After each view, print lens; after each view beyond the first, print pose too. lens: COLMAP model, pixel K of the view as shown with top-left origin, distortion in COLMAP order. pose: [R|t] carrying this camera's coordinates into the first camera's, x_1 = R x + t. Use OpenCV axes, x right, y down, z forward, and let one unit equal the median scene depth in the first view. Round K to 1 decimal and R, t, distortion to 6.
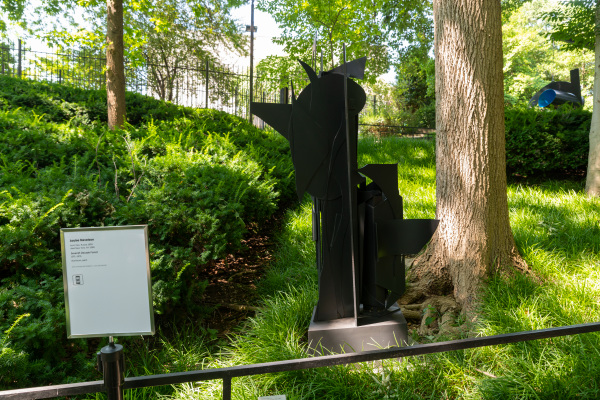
lens RADIAL K [[437.2, 0, 300.0], [0, 437.2, 200.0], [0, 0, 1]] dist [-0.020618, 0.007611]
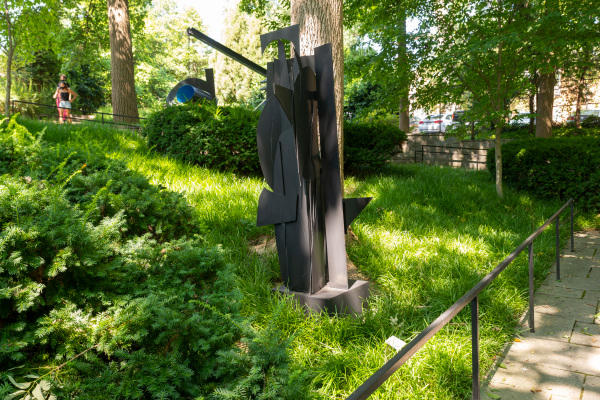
lens RADIAL K [[543.0, 0, 300.0], [0, 543.0, 200.0], [0, 0, 1]] dist [-0.007130, 0.009513]
pose [[0.669073, -0.029662, 0.742605, -0.510718], [0.042361, 0.999101, 0.001741, 0.024266], [-0.741989, 0.030293, 0.669728, 0.066171]]
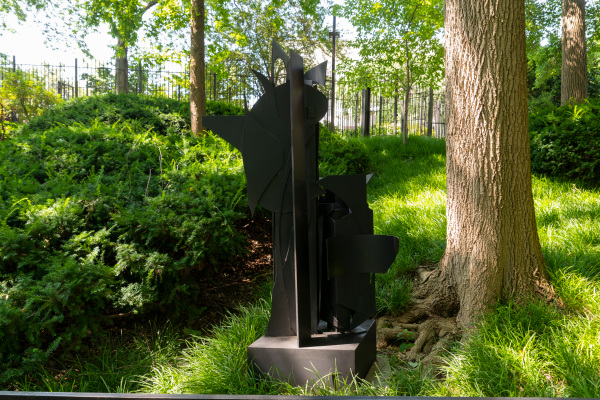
lens RADIAL K [[408.0, 0, 300.0], [0, 408.0, 200.0], [0, 0, 1]] dist [0.002336, -0.002538]
pose [[0.960253, 0.016358, -0.278650, 0.189024], [-0.012741, 0.999810, 0.014786, -0.022602], [0.278839, -0.010648, 0.960279, 0.076278]]
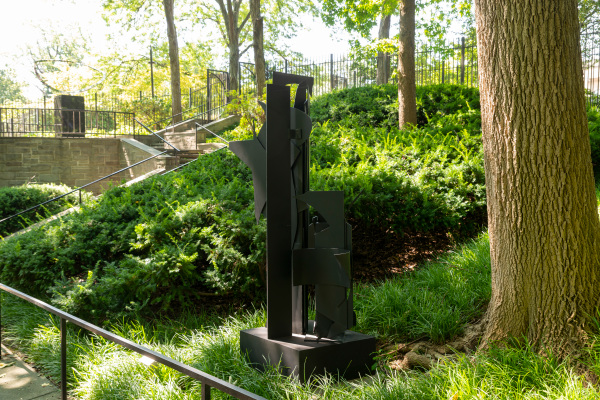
lens RADIAL K [[500.3, 0, 300.0], [0, 500.3, 200.0], [0, 0, 1]] dist [-0.019289, 0.019202]
pose [[0.562186, 0.046762, -0.825688, 0.610306], [-0.016789, 0.998840, 0.045137, -0.062439], [0.826840, -0.011513, 0.562319, 0.179073]]
